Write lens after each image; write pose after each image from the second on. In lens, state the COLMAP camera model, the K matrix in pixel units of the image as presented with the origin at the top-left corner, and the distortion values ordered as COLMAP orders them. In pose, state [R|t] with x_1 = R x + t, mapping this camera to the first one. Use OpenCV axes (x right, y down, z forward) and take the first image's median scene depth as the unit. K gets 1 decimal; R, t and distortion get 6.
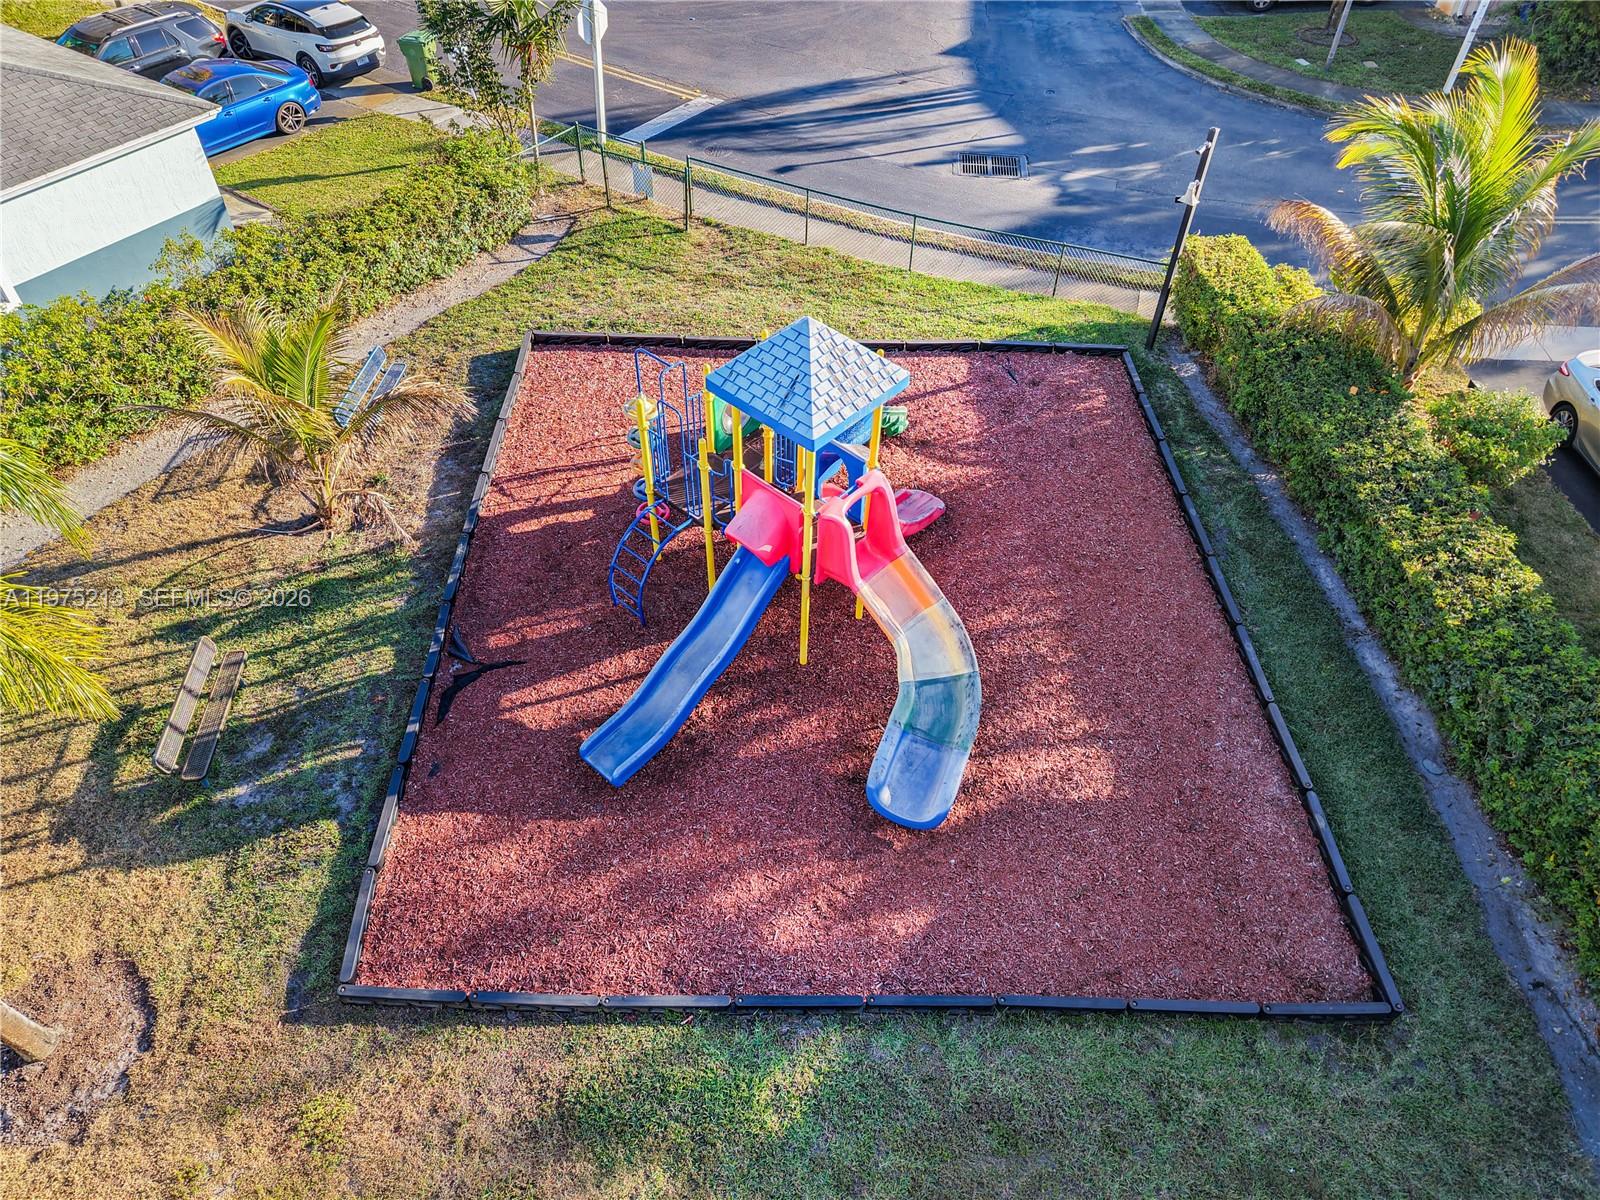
lens RADIAL K [[1073.6, 0, 795.8], [0, 1073.6, 608.6], [0, 0, 1]] dist [0.008924, 0.001674]
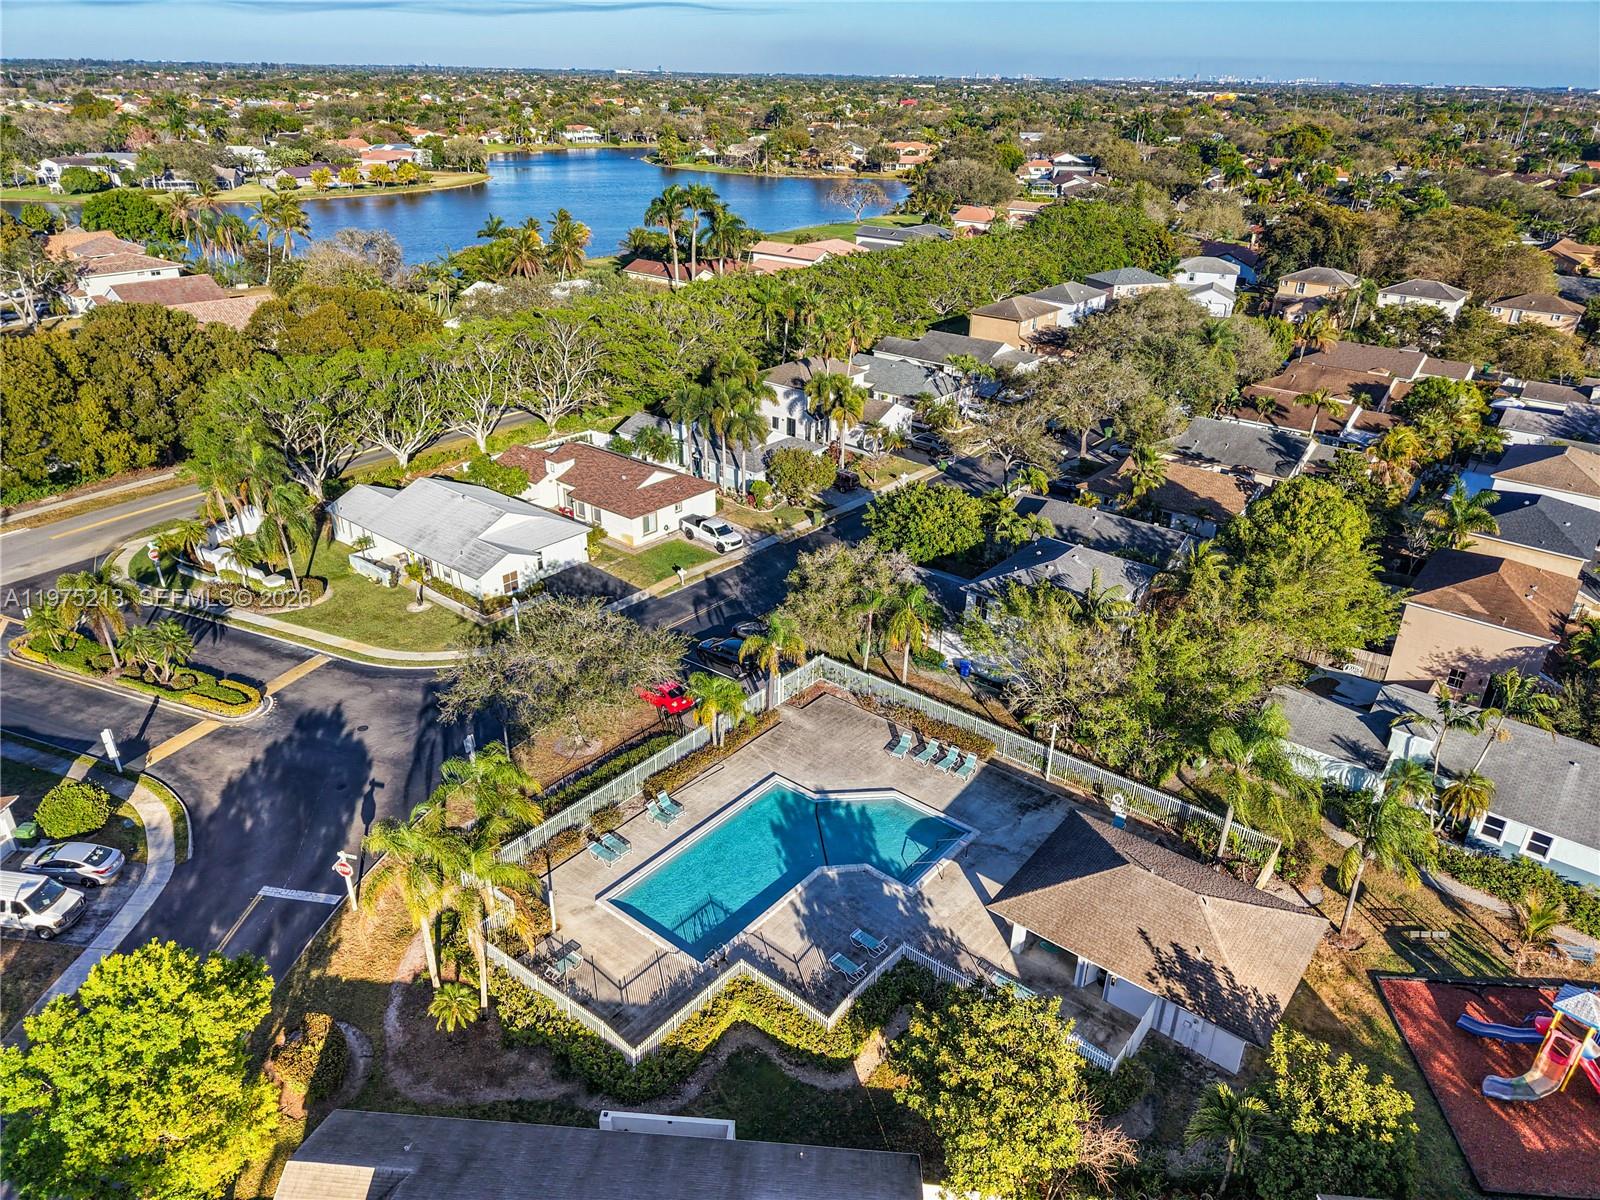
lens RADIAL K [[1073.6, 0, 795.8], [0, 1073.6, 608.6], [0, 0, 1]] dist [0.008924, 0.001674]
pose [[-0.098078, 0.443645, -0.890820, 2.869949], [-0.747303, 0.558306, 0.360323, -0.292511], [0.657205, 0.701052, 0.276780, -2.674061]]
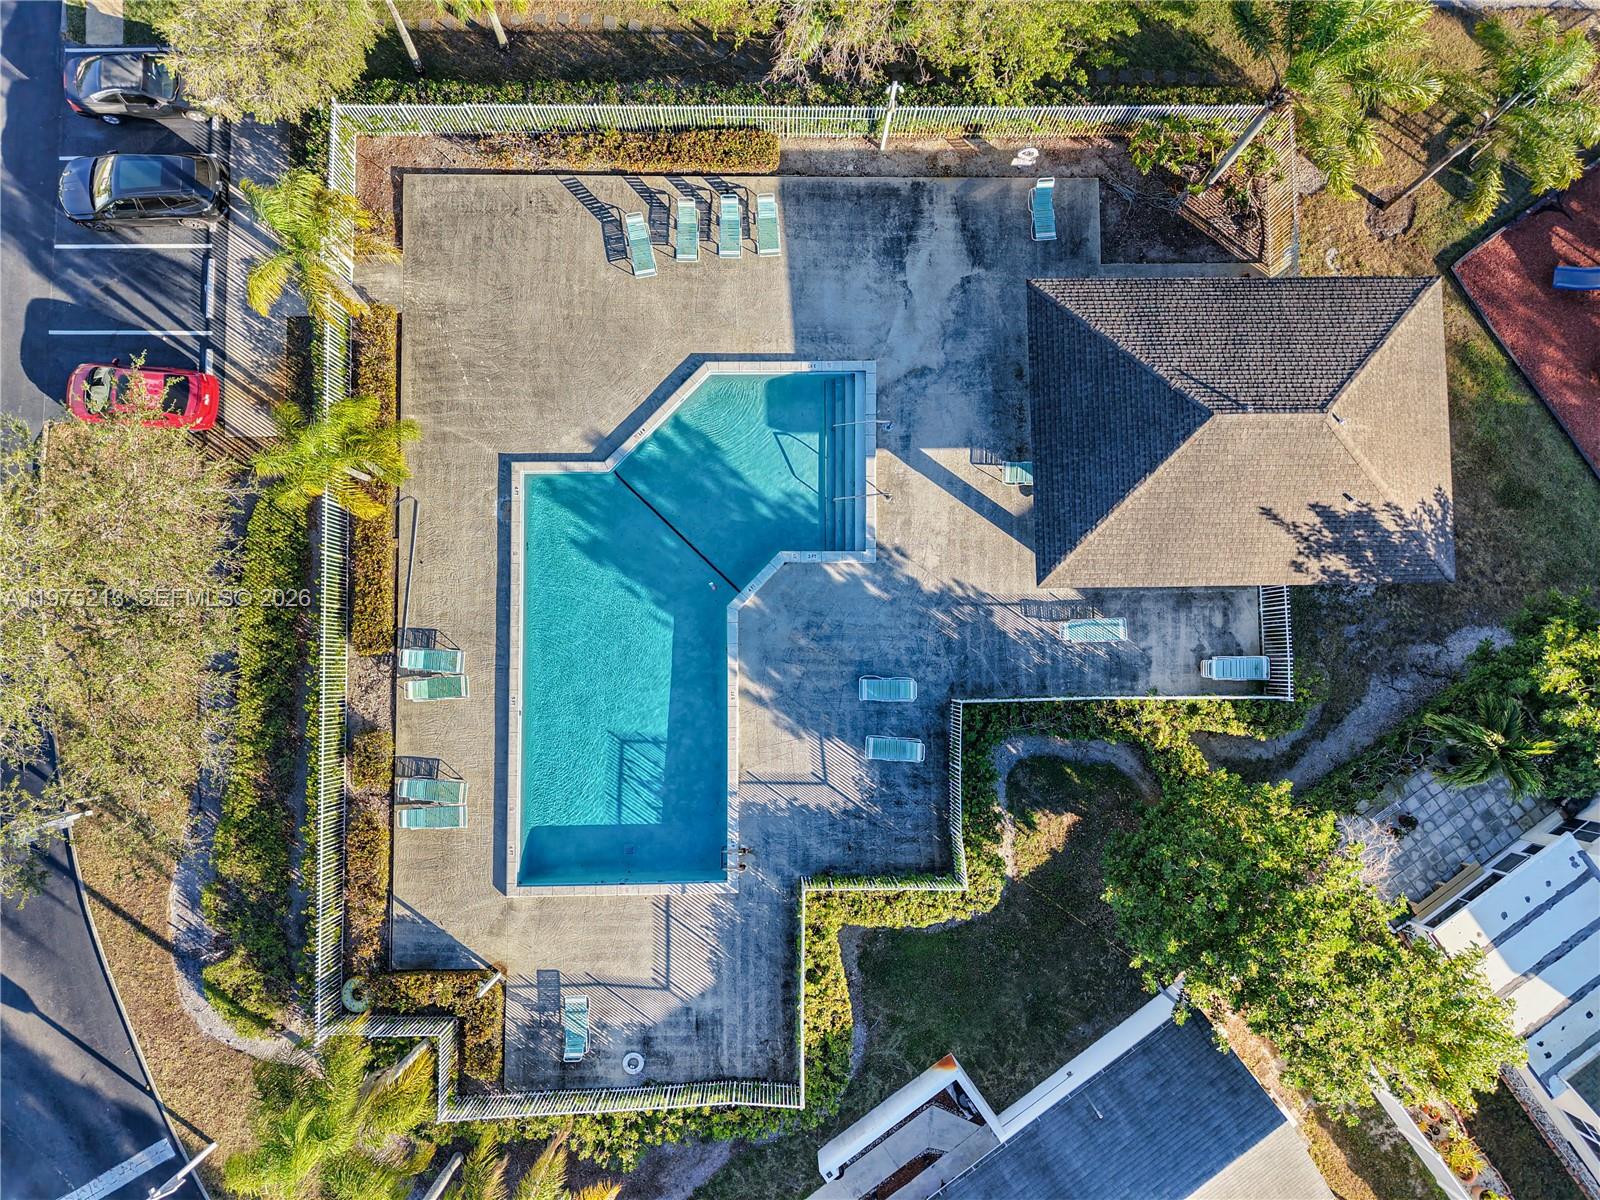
lens RADIAL K [[1073.6, 0, 795.8], [0, 1073.6, 608.6], [0, 0, 1]] dist [0.008924, 0.001674]
pose [[0.556313, 0.829104, -0.055694, -0.434930], [-0.620898, 0.459283, 0.635251, -0.015017], [0.552269, -0.318818, 0.770295, -2.657729]]
